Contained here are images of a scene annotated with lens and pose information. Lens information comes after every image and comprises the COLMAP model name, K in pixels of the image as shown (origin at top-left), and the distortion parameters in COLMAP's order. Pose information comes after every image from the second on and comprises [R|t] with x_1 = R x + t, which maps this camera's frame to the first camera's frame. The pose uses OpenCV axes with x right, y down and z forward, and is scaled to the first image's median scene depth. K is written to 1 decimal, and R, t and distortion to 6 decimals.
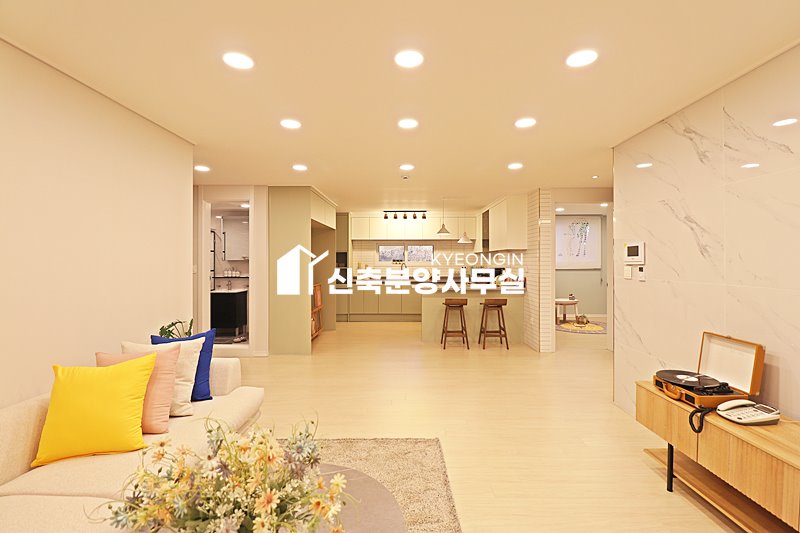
lens RADIAL K [[373.4, 0, 399.7], [0, 373.4, 261.1], [0, 0, 1]] dist [-0.001059, -0.000392]
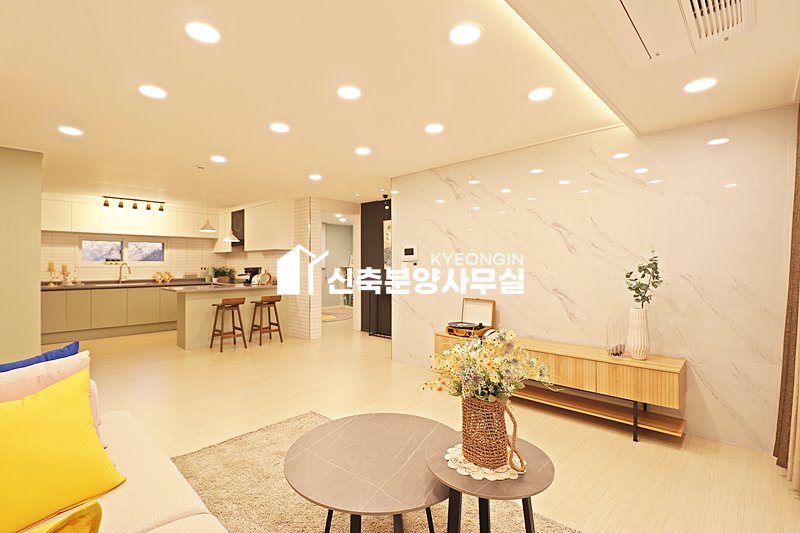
lens RADIAL K [[372.7, 0, 400.0], [0, 372.7, 266.5], [0, 0, 1]] dist [-0.003350, -0.001010]
pose [[0.680505, -0.007781, 0.732702, -0.265648], [0.000953, 0.999952, 0.009734, 0.009555], [-0.732743, -0.005926, 0.680480, 0.011792]]
